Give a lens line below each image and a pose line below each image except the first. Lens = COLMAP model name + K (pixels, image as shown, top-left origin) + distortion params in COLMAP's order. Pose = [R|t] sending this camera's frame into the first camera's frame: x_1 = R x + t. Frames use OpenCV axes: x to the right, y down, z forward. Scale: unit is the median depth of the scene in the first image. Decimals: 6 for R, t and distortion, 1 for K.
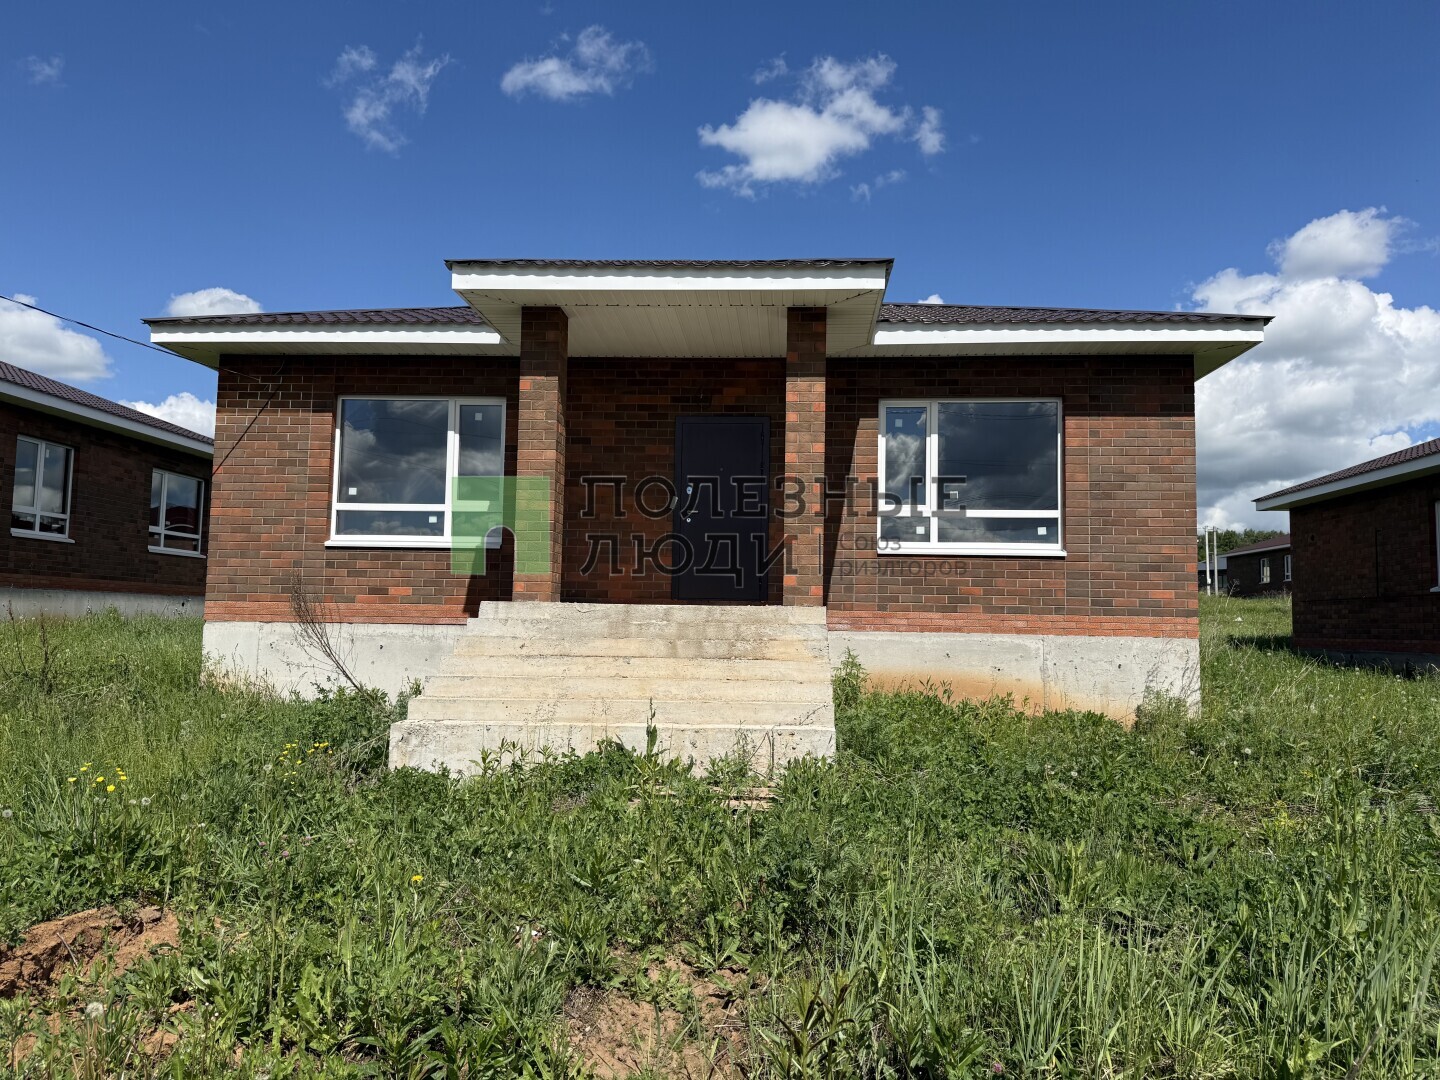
lens RADIAL K [[997.5, 0, 725.9], [0, 997.5, 547.1], [0, 0, 1]] dist [0.180976, -0.346747]
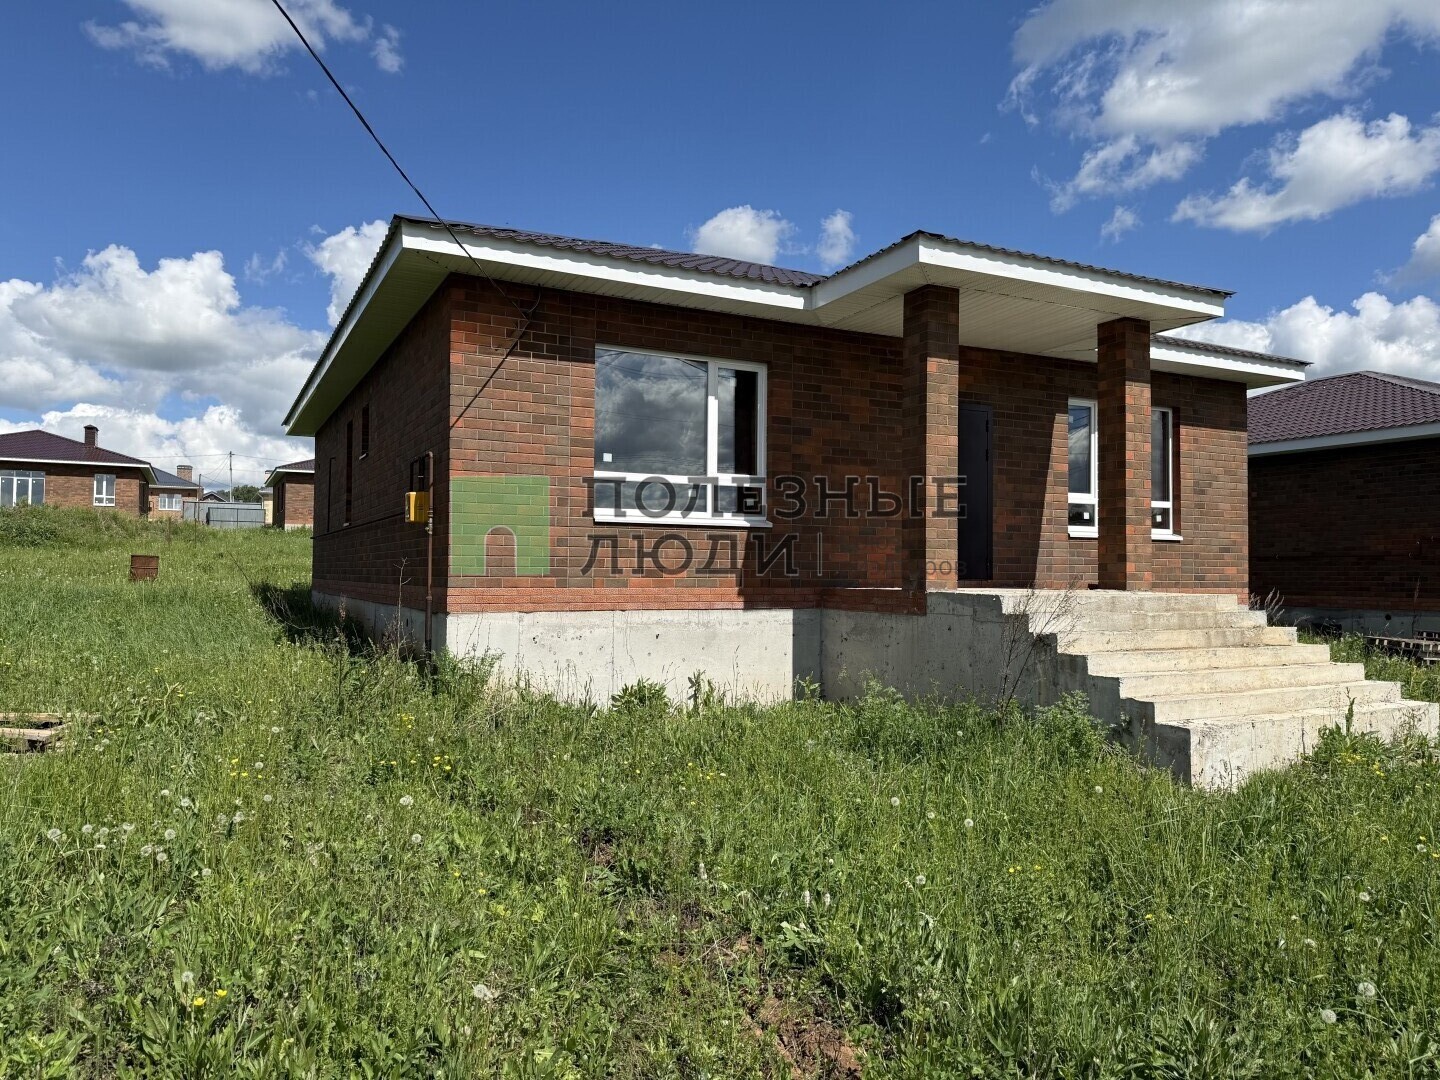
lens RADIAL K [[985.9, 0, 720.0], [0, 985.9, 540.0], [0, 0, 1]] dist [0.104525, -0.076715]
pose [[0.858917, 0.005353, 0.512086, -0.747535], [-0.032085, 0.998543, 0.043377, -0.025386], [-0.511108, -0.053687, 0.857838, 0.238436]]
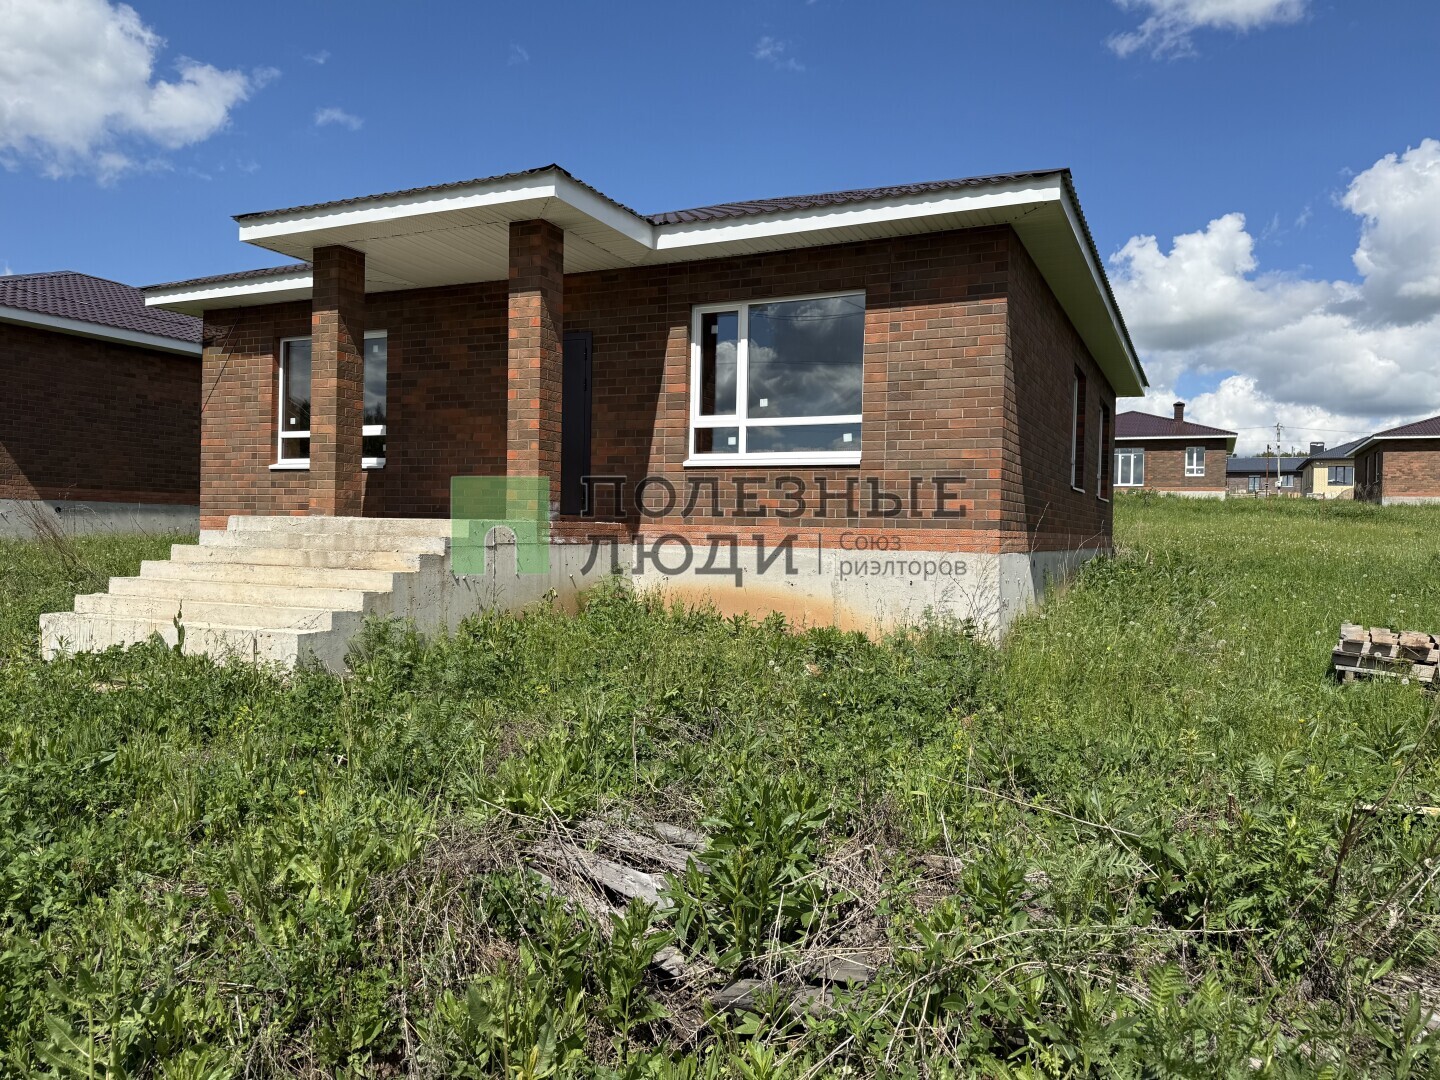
lens RADIAL K [[997.5, 0, 725.9], [0, 997.5, 547.1], [0, 0, 1]] dist [0.180976, -0.346747]
pose [[0.929396, 0.006614, -0.369025, 0.548359], [0.024717, 0.996479, 0.080111, 0.007828], [0.368256, -0.083576, 0.925961, 0.095283]]
